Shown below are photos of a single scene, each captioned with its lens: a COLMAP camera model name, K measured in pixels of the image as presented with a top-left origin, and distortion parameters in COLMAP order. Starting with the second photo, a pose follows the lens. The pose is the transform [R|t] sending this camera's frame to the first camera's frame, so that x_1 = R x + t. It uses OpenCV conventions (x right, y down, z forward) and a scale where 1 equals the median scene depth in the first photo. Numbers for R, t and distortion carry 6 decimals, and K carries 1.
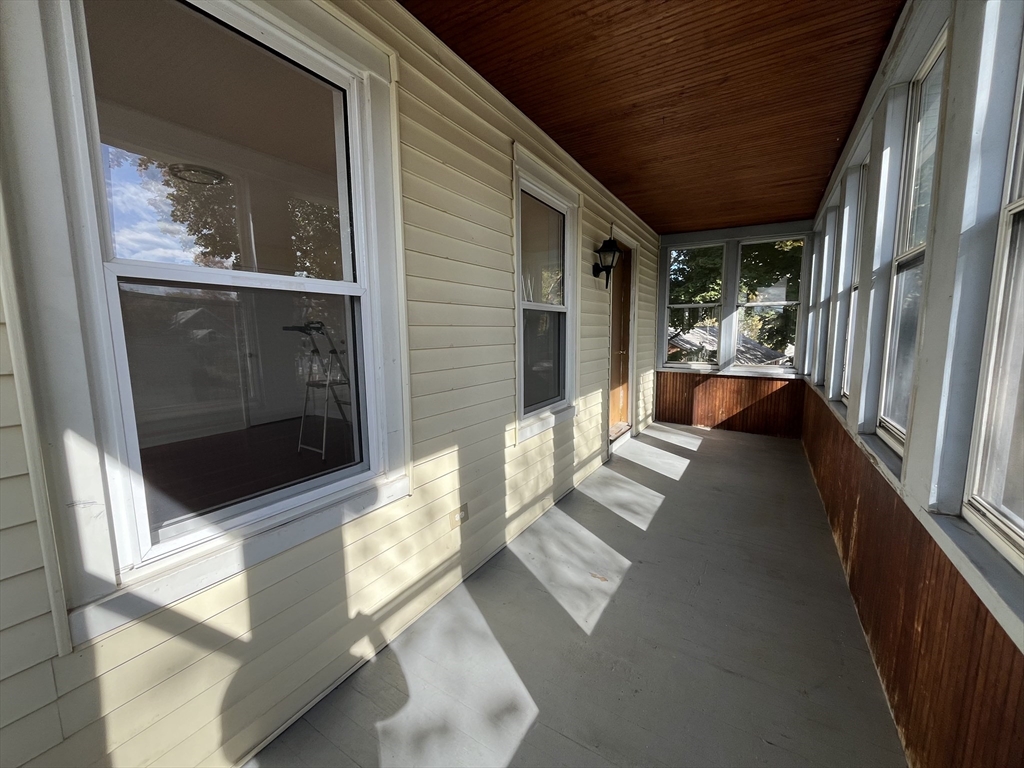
lens RADIAL K [[405.3, 0, 512.0], [0, 405.3, 384.0], [0, 0, 1]] dist [-0.000195, -0.000026]
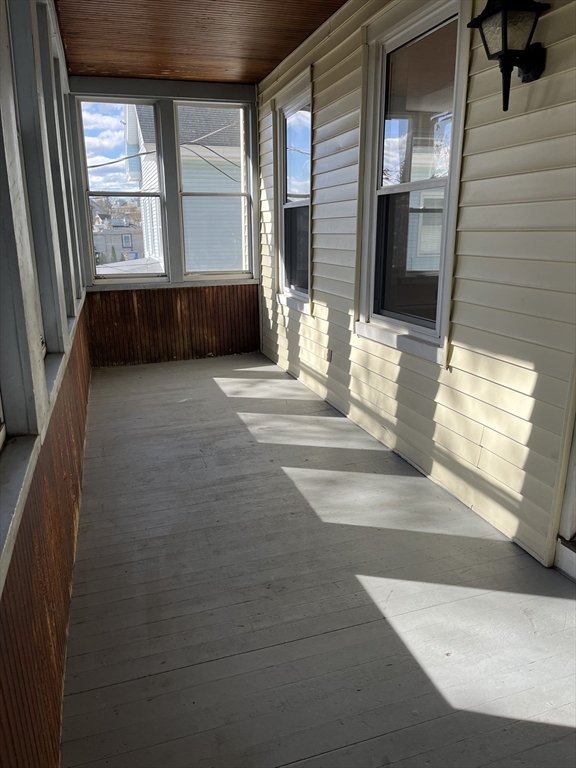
lens RADIAL K [[560.3, 0, 288.0], [0, 560.3, 384.0], [0, 0, 1]] dist [0.004531, 0.001169]
pose [[-0.655747, 0.224362, -0.720873, 1.202895], [-0.072415, 0.931729, 0.355860, -0.236896], [0.751500, 0.285556, -0.594732, 1.772883]]
